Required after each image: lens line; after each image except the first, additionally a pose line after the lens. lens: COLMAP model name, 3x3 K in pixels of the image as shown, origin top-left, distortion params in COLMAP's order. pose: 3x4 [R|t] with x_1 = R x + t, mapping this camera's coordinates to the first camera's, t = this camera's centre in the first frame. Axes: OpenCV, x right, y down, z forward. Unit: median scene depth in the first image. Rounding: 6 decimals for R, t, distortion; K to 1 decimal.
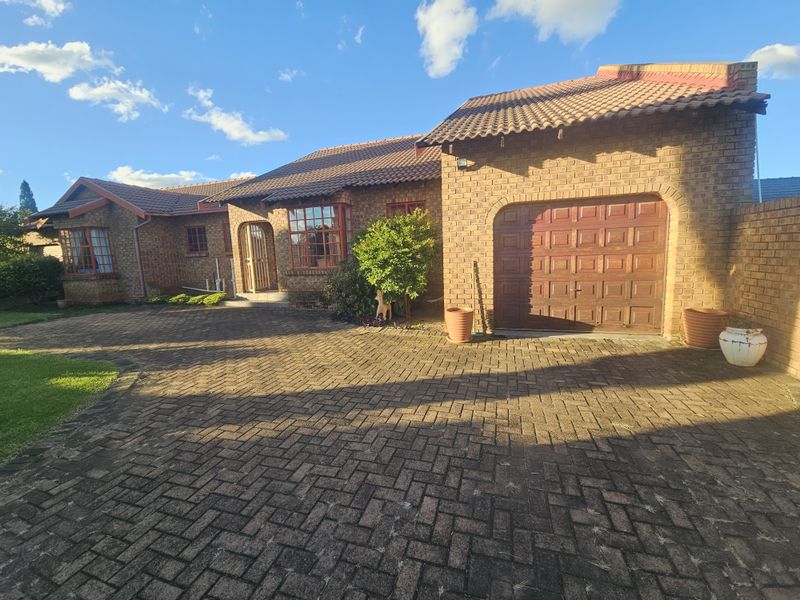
lens RADIAL K [[323.3, 0, 400.0], [0, 323.3, 300.0], [0, 0, 1]] dist [0.041170, -0.025760]
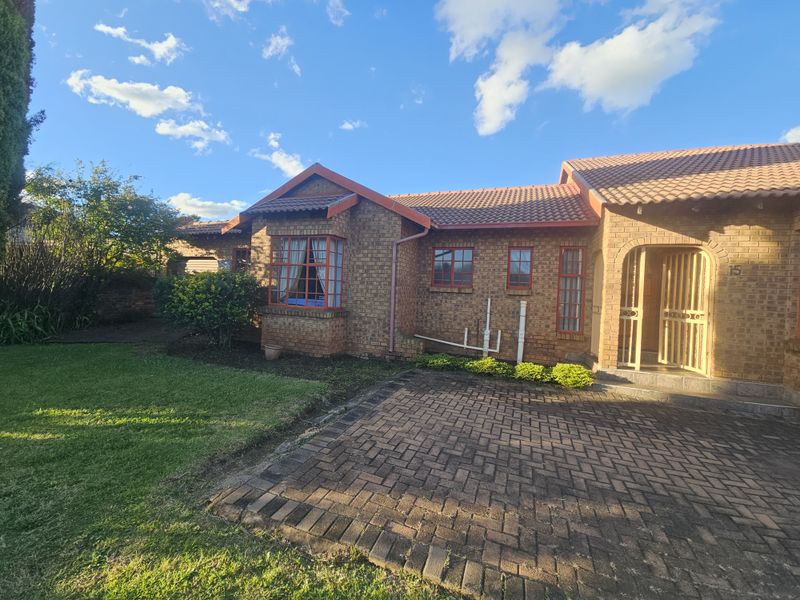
lens RADIAL K [[317.2, 0, 400.6], [0, 317.2, 282.7], [0, 0, 1]] dist [-0.046847, 0.026451]
pose [[0.995824, 0.081245, -0.041642, -0.089551], [-0.086921, 0.983232, -0.160309, -0.005187], [0.027920, 0.163259, 0.986188, 0.047505]]
